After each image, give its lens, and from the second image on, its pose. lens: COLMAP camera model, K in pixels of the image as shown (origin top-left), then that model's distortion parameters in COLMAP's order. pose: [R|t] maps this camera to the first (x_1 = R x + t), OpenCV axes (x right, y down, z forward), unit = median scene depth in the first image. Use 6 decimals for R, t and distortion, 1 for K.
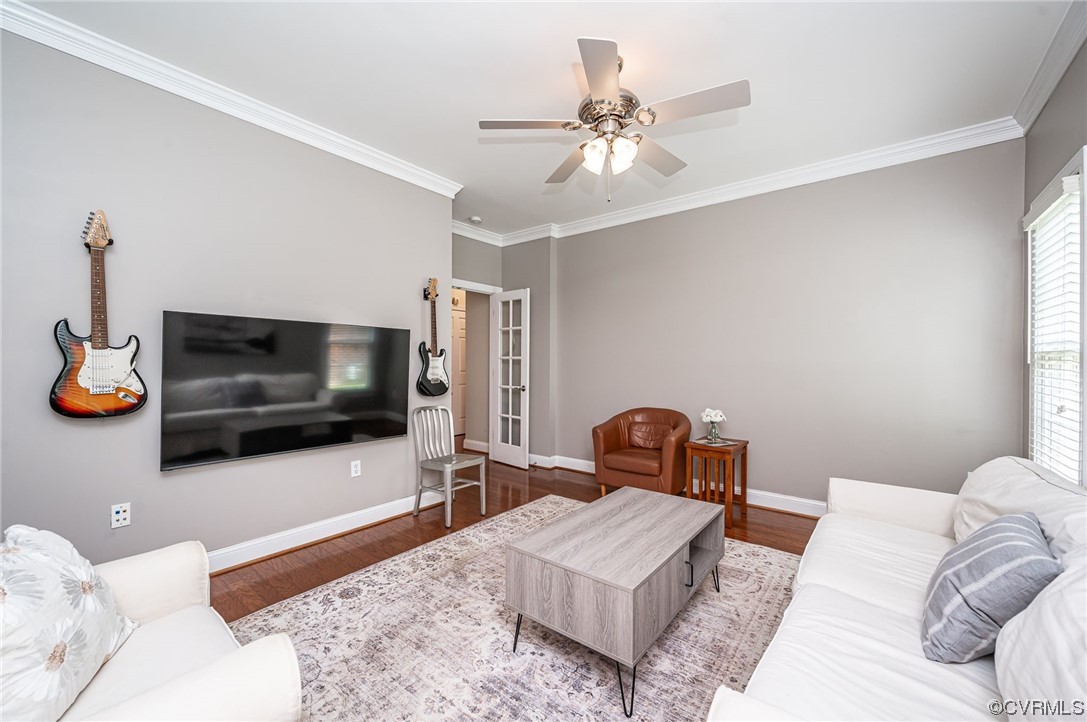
lens RADIAL K [[425.1, 0, 542.9], [0, 425.1, 363.0], [0, 0, 1]] dist [-0.000085, 0.000001]
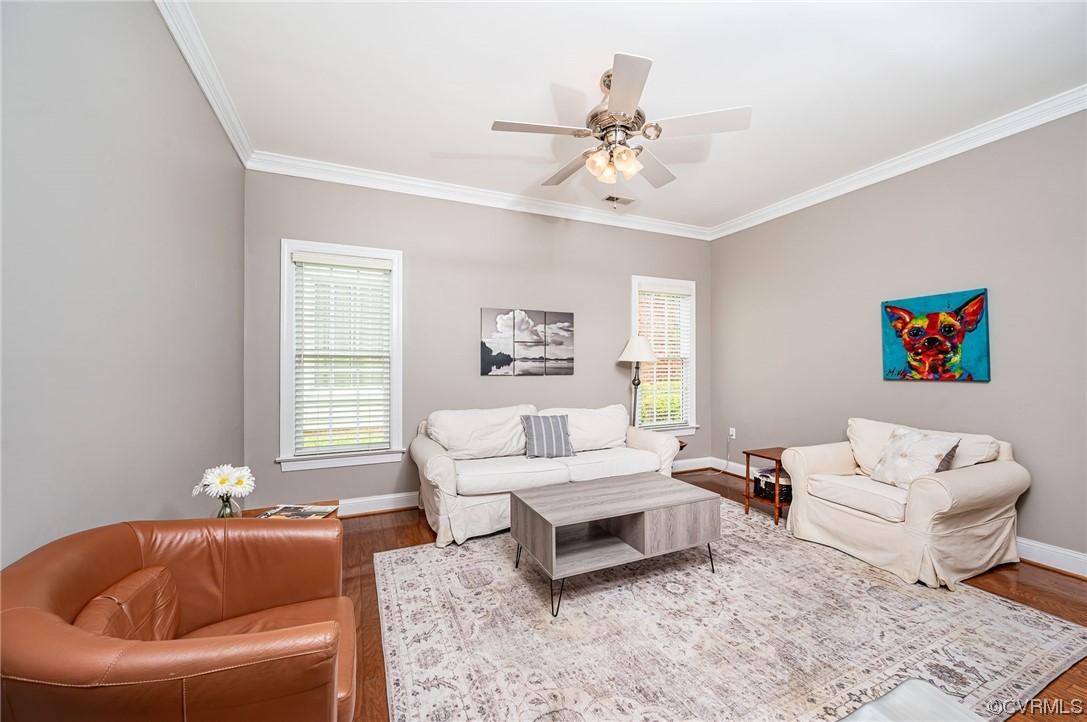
lens RADIAL K [[425.1, 0, 546.5], [0, 425.1, 359.8], [0, 0, 1]] dist [-0.000085, 0.000001]
pose [[-0.891273, 0.002516, 0.453460, -0.176472], [-0.000232, 0.999982, -0.006004, -0.002909], [-0.453467, -0.005456, -0.891256, 2.068671]]
